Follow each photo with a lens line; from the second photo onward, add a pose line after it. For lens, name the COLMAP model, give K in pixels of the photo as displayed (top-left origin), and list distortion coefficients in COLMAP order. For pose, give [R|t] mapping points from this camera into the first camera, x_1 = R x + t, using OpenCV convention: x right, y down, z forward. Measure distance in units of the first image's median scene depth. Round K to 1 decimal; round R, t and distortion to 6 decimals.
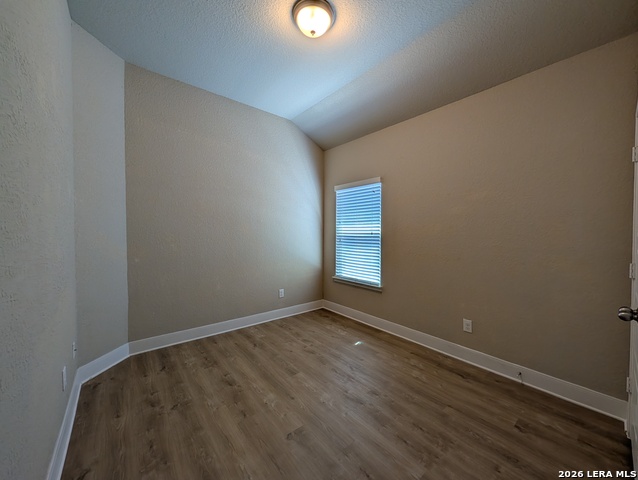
lens RADIAL K [[245.3, 0, 319.0], [0, 245.3, 240.0], [0, 0, 1]] dist [0.001116, 0.000182]
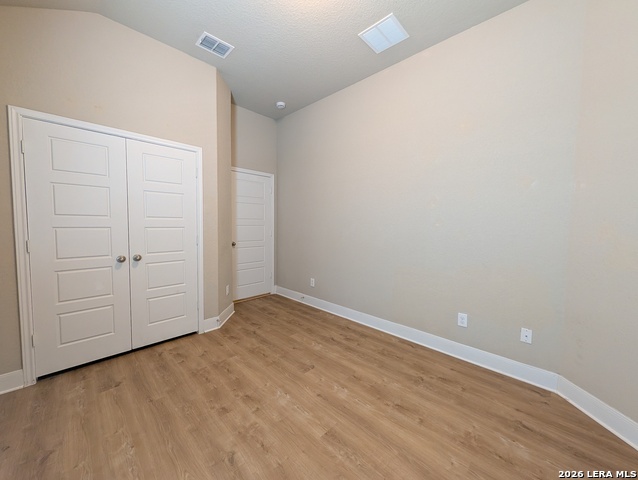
lens RADIAL K [[245.3, 0, 319.0], [0, 245.3, 240.0], [0, 0, 1]] dist [0.001116, 0.000182]
pose [[-0.994058, -0.011520, -0.108242, 0.001779], [-0.022542, 0.994615, 0.101158, -0.044942], [0.106494, 0.102997, -0.988964, 1.871188]]
